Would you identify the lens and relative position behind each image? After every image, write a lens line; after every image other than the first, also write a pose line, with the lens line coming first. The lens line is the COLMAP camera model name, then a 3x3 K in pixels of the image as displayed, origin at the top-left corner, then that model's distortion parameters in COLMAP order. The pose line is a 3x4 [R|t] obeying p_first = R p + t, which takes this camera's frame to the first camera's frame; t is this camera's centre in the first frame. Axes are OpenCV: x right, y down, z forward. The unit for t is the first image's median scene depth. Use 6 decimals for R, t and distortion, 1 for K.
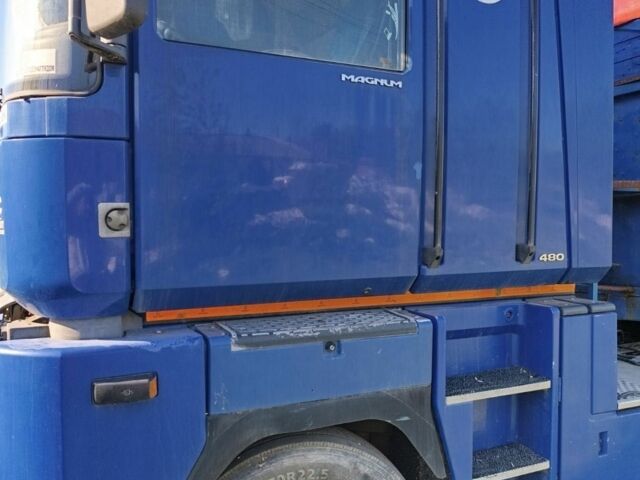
lens RADIAL K [[595.9, 0, 320.1], [0, 595.9, 250.8], [0, 0, 1]] dist [0.101169, -0.177129]
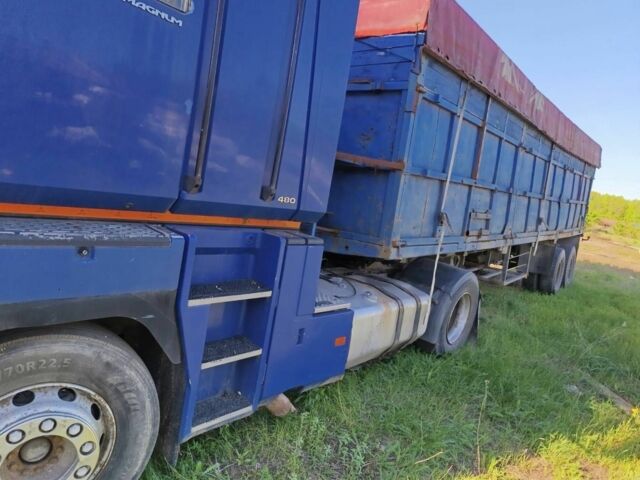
lens RADIAL K [[595.9, 0, 320.1], [0, 595.9, 250.8], [0, 0, 1]] dist [0.101169, -0.177129]
pose [[0.886644, 0.093973, 0.452803, -0.117031], [-0.155120, 0.982845, 0.099768, -0.019063], [-0.435660, -0.158698, 0.886011, -0.183663]]
